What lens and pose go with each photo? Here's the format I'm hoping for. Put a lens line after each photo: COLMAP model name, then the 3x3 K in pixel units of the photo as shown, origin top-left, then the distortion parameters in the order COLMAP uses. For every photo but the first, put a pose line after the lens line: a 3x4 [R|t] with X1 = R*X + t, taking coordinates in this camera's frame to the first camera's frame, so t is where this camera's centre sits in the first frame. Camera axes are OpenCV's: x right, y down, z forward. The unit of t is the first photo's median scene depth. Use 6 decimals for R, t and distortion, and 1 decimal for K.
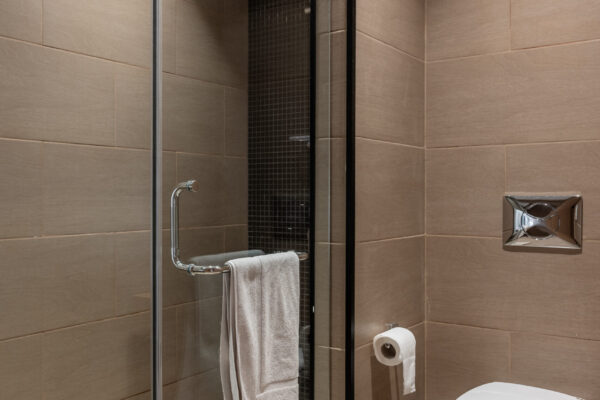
lens RADIAL K [[400.5, 0, 299.9], [0, 400.5, 199.6], [0, 0, 1]] dist [-0.008760, -0.007226]
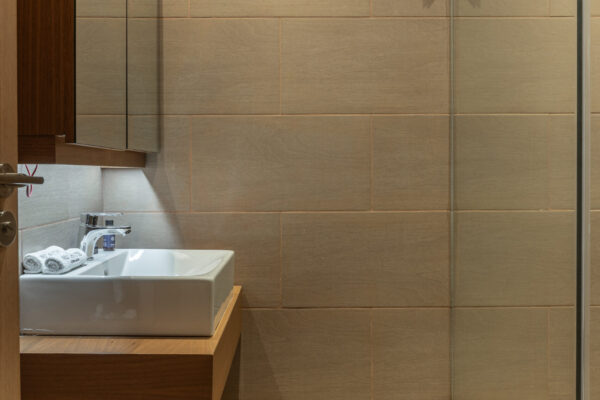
lens RADIAL K [[400.5, 0, 299.6], [0, 400.5, 197.8], [0, 0, 1]] dist [-0.008760, -0.007226]
pose [[0.737708, 0.011664, -0.675020, -0.436396], [-0.008522, 0.999932, 0.007964, 0.060311], [0.675067, -0.000123, 0.737757, -0.148042]]
